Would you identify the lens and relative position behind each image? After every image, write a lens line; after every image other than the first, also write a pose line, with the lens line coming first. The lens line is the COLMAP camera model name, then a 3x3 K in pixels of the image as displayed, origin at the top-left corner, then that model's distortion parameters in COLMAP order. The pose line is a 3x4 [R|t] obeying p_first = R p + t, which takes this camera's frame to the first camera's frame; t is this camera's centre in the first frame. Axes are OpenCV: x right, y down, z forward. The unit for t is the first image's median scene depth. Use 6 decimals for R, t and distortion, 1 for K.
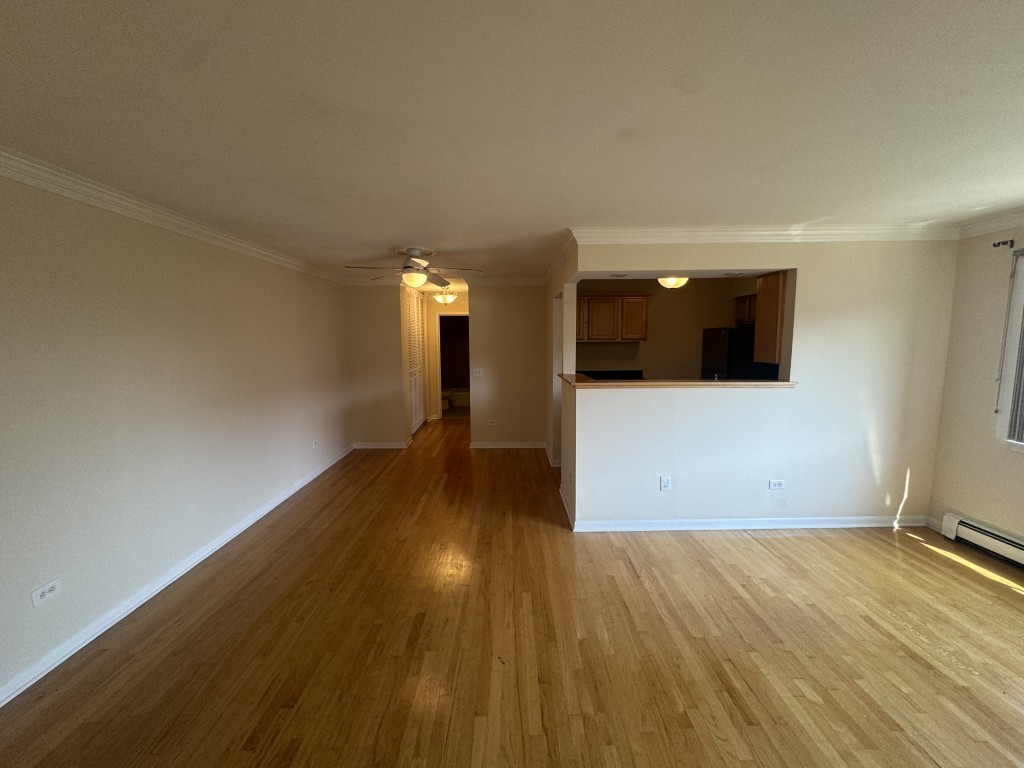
lens RADIAL K [[409.0, 0, 508.4], [0, 409.0, 382.7], [0, 0, 1]] dist [-0.002785, -0.000485]
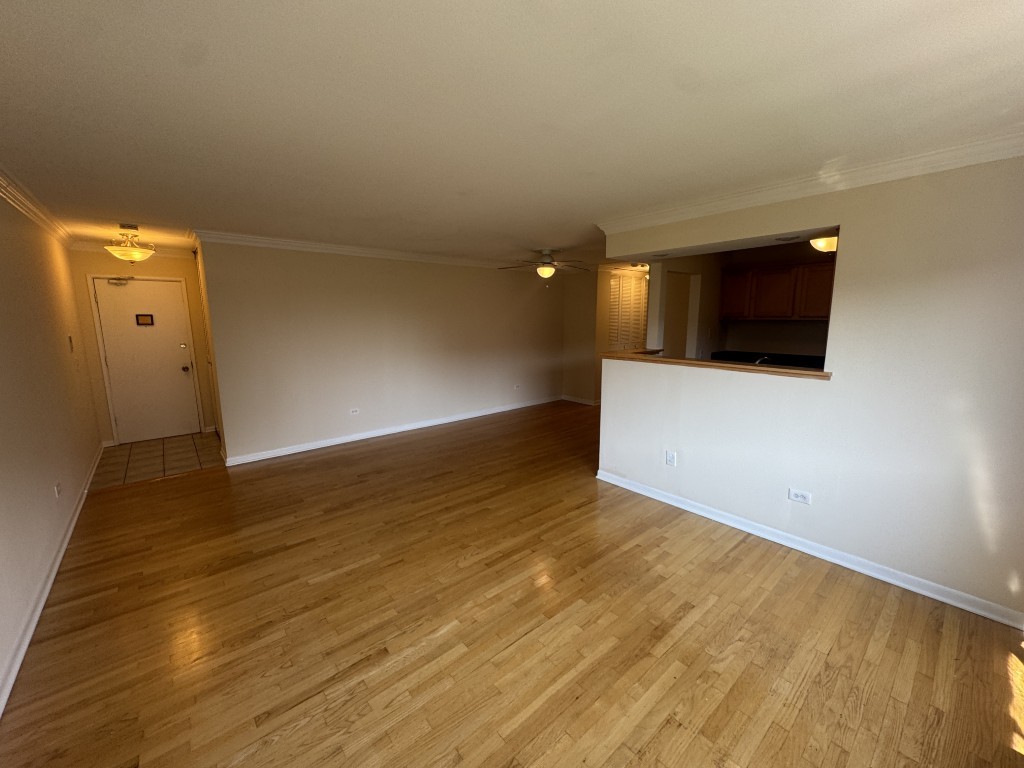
lens RADIAL K [[409.0, 0, 506.9], [0, 409.0, 383.4], [0, 0, 1]] dist [-0.002785, -0.000485]
pose [[0.642658, 0.129807, -0.755076, 0.922903], [-0.084977, 0.991539, 0.098132, -0.006217], [0.761426, 0.001099, 0.648251, 0.023391]]
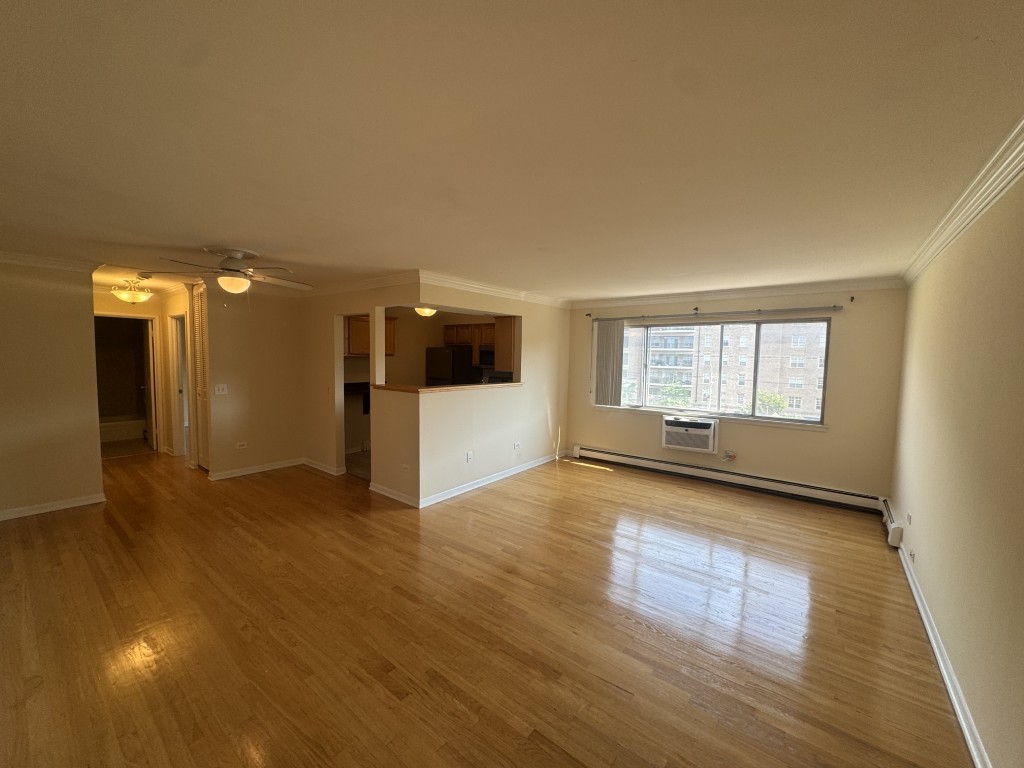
lens RADIAL K [[409.0, 0, 512.7], [0, 409.0, 383.9], [0, 0, 1]] dist [-0.002785, -0.000485]
pose [[0.617771, -0.036423, 0.785514, -0.675011], [0.062953, 0.998011, -0.003234, 0.007192], [-0.783834, 0.051449, 0.618836, -0.014668]]
